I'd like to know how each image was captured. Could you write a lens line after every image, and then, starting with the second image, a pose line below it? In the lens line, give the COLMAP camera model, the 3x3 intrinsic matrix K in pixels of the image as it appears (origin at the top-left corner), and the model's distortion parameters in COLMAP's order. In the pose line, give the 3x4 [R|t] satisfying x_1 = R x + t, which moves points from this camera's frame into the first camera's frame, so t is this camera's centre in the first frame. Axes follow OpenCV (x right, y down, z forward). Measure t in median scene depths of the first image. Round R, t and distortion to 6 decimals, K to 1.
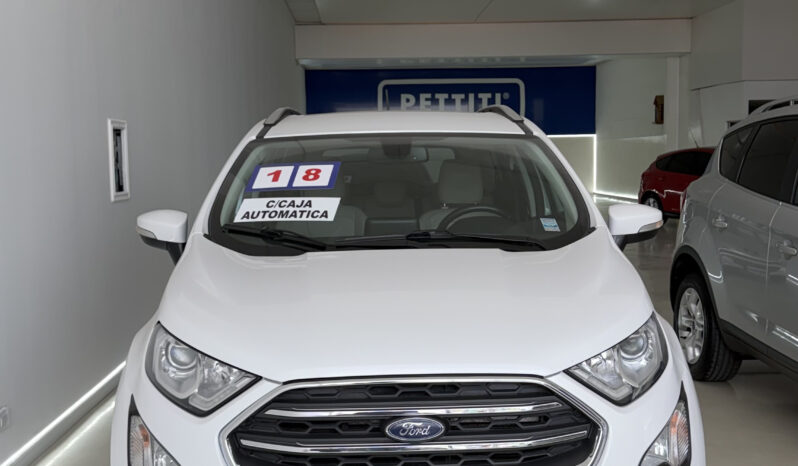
lens RADIAL K [[1072.5, 0, 398.9], [0, 1072.5, 233.1], [0, 0, 1]] dist [0.164417, 0.000000]
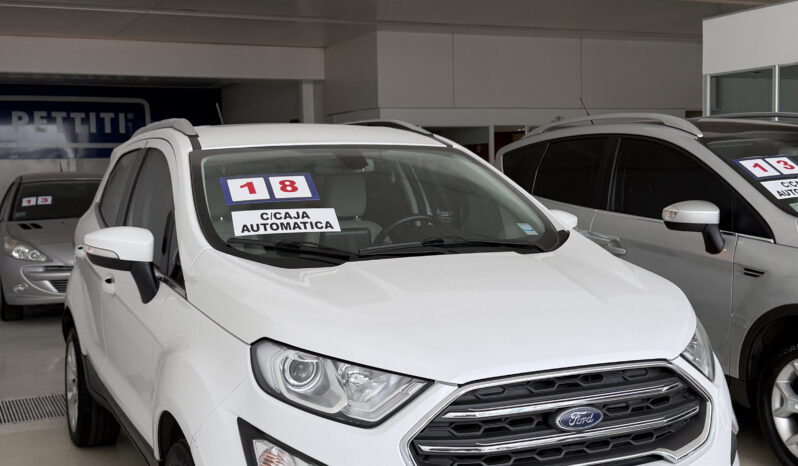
lens RADIAL K [[1072.5, 0, 400.7], [0, 1072.5, 232.2], [0, 0, 1]] dist [0.164417, 0.000000]
pose [[0.910826, -0.028694, 0.411791, -0.422053], [0.038579, 0.999132, -0.015710, 0.007272], [-0.410983, 0.030196, 0.911143, 0.075061]]
